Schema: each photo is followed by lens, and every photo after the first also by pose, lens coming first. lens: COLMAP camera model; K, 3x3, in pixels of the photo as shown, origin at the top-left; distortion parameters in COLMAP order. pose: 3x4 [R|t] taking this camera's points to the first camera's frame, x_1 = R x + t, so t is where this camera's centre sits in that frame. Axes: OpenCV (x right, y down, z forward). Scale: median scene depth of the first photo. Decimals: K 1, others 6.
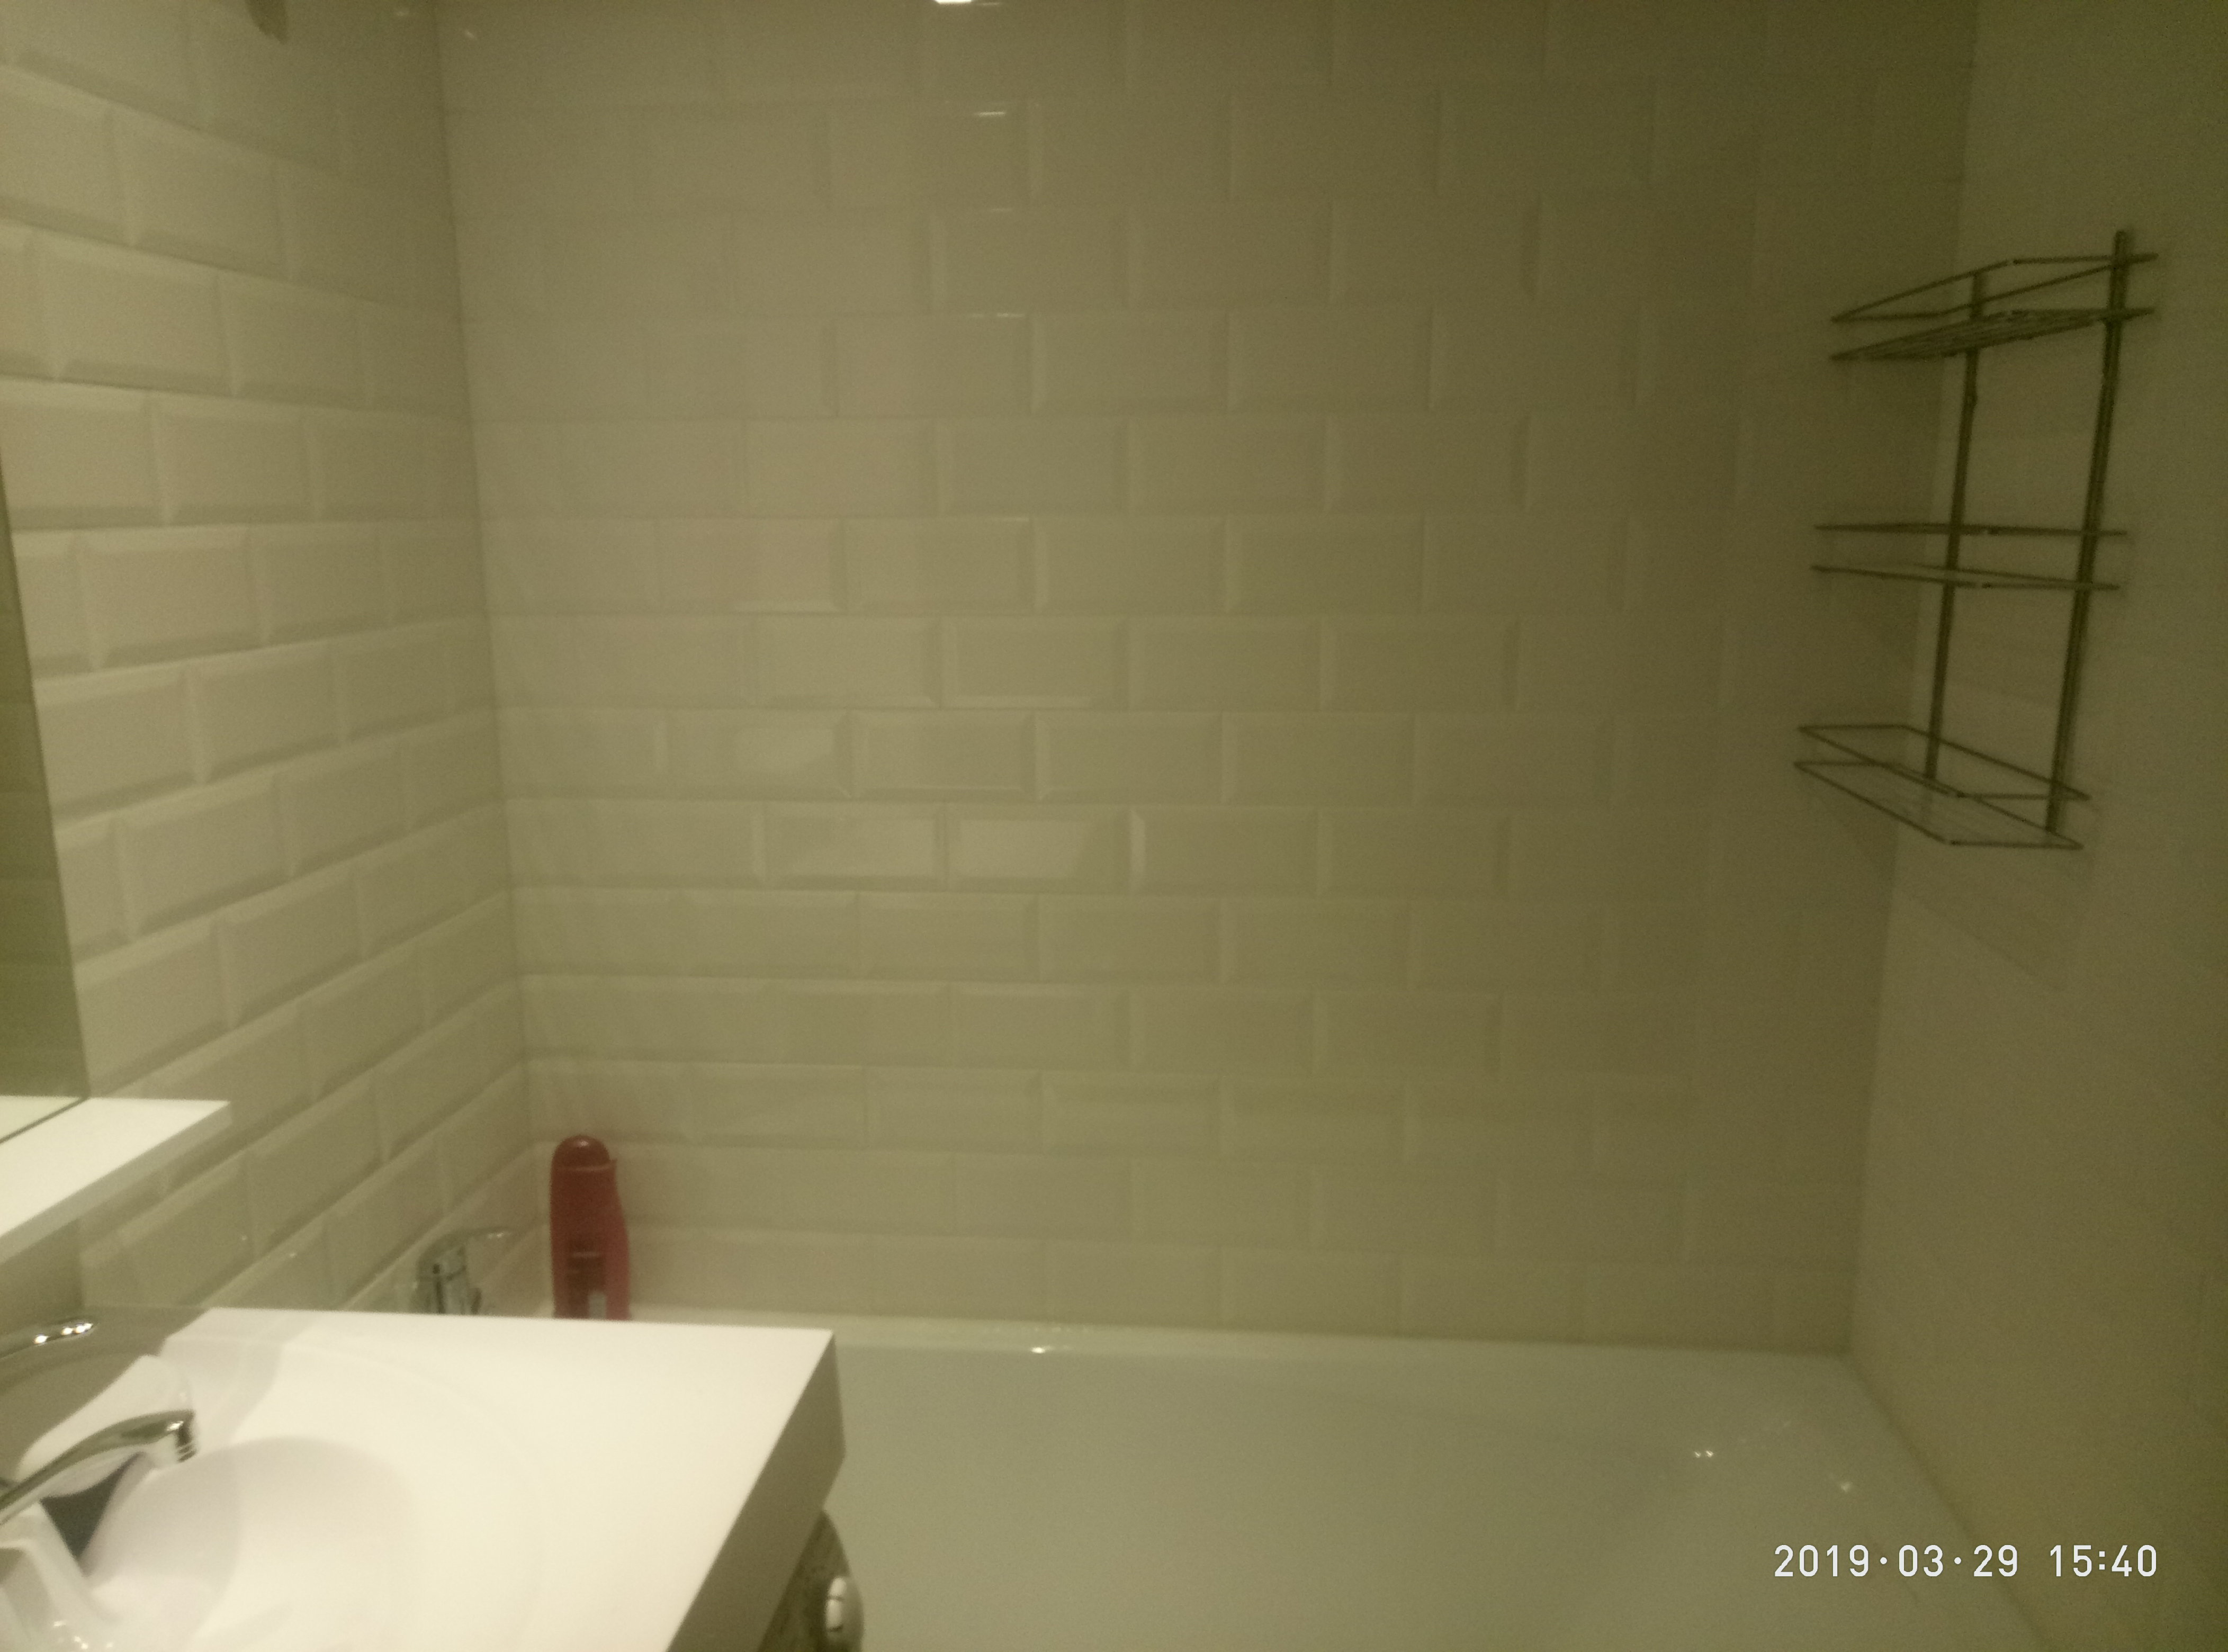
lens RADIAL K [[1615.8, 0, 1113.7], [0, 1615.8, 853.3], [0, 0, 1]] dist [-0.001294, -0.003378]
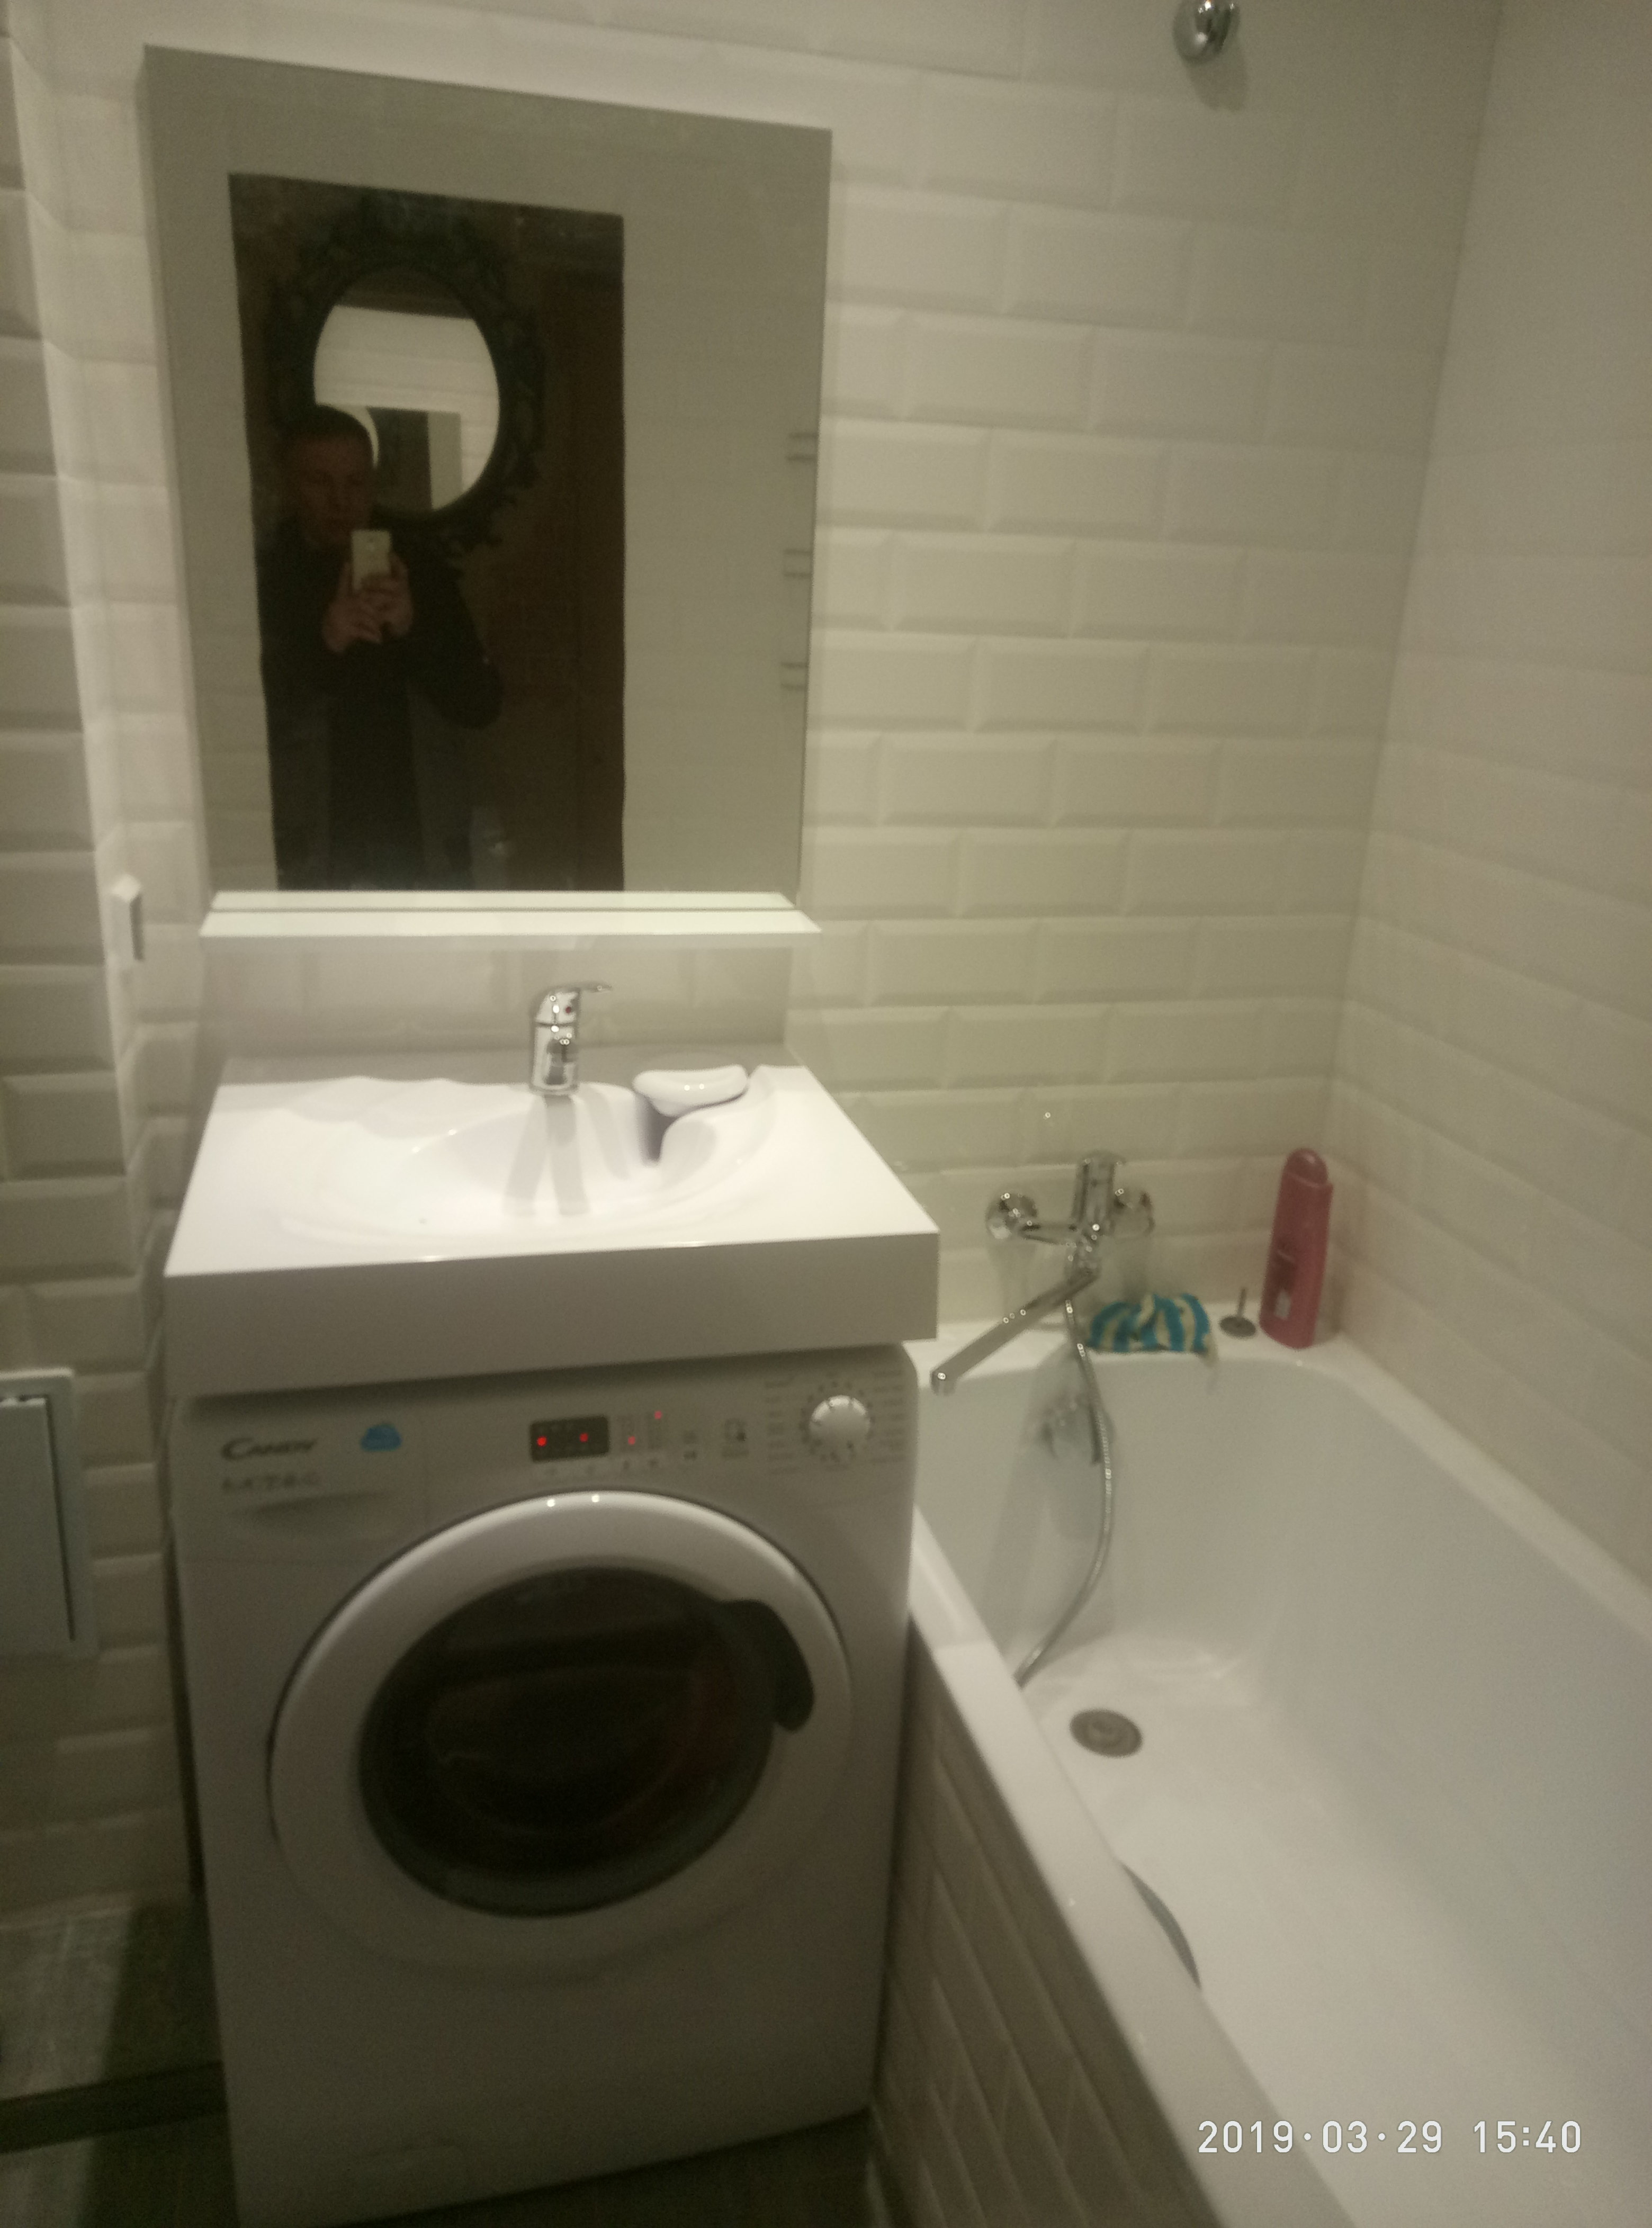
lens RADIAL K [[1632.8, 0, 826.0], [0, 1632.8, 1114.0], [0, 0, 1]] dist [0.038694, -0.026584]
pose [[0.349354, 0.327529, -0.877882, 0.679901], [-0.249350, 0.935629, 0.249845, -0.052811], [0.903204, 0.131616, 0.408535, 0.352553]]
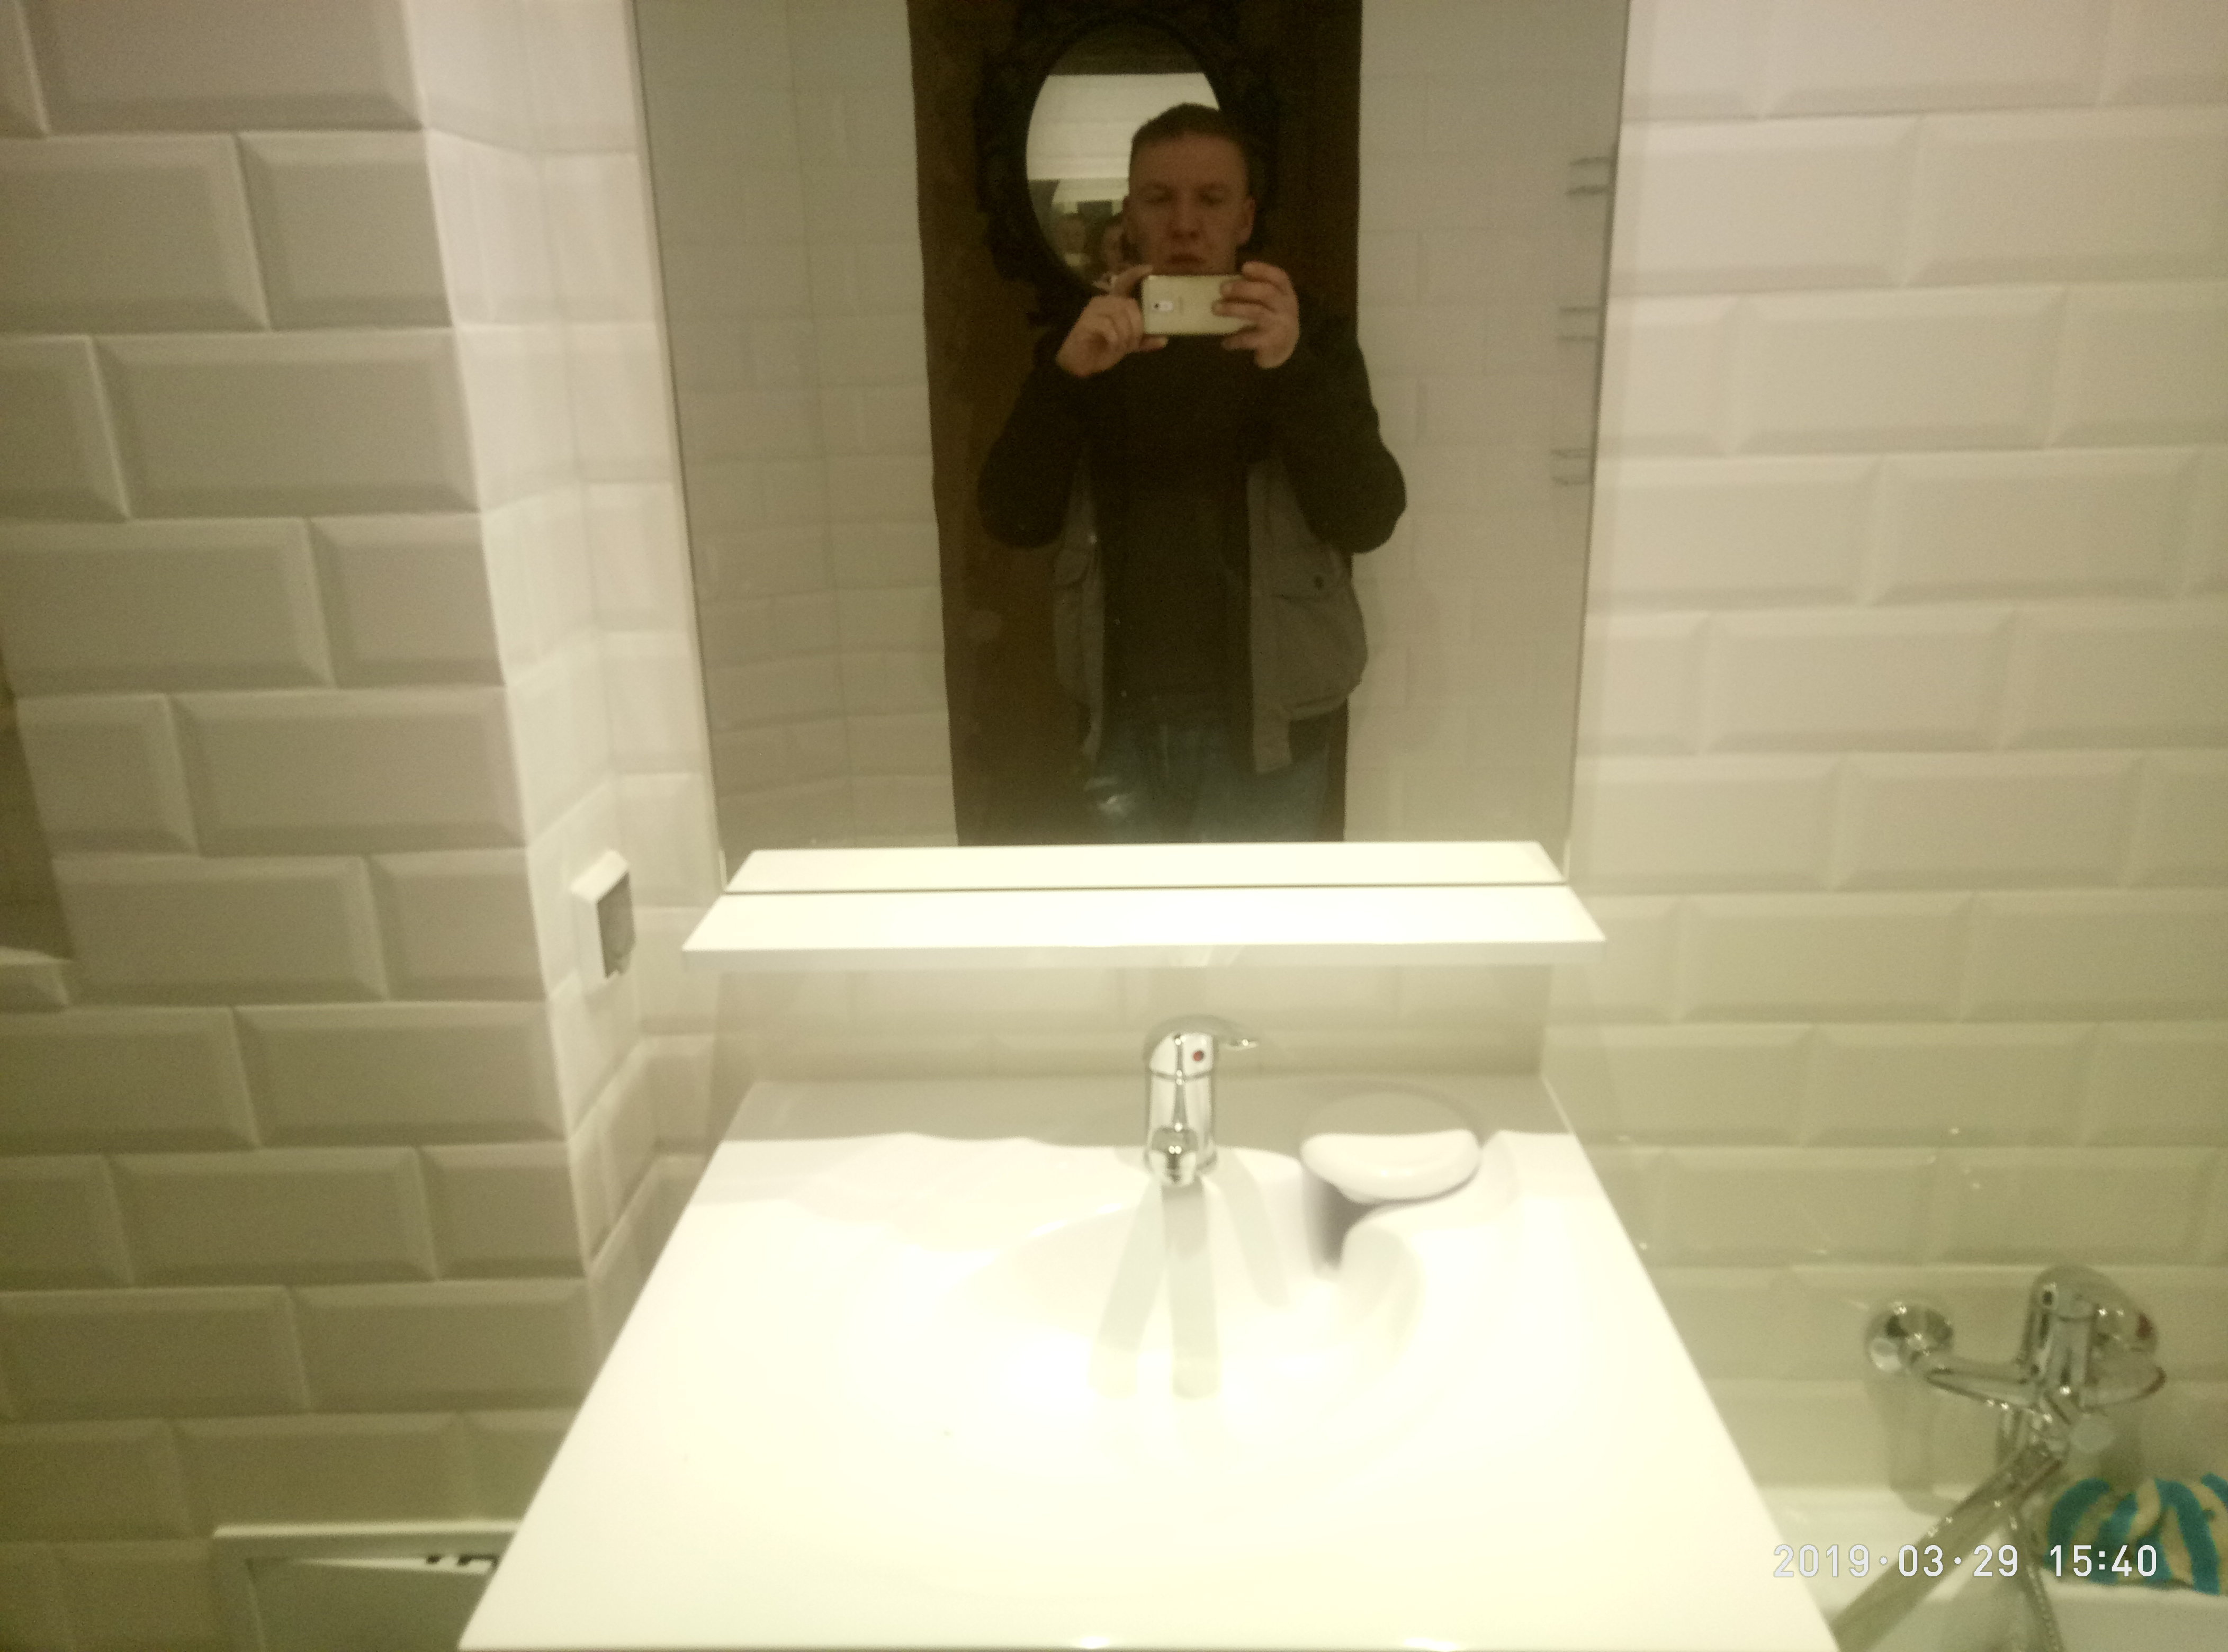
lens RADIAL K [[1632.8, 0, 1112.4], [0, 1632.8, 823.2], [0, 0, 1]] dist [0.038694, -0.026584]
pose [[0.075186, 0.311696, -0.947203, 0.242864], [-0.191094, 0.936790, 0.293101, -0.108069], [0.978688, 0.158968, 0.129997, 0.501025]]
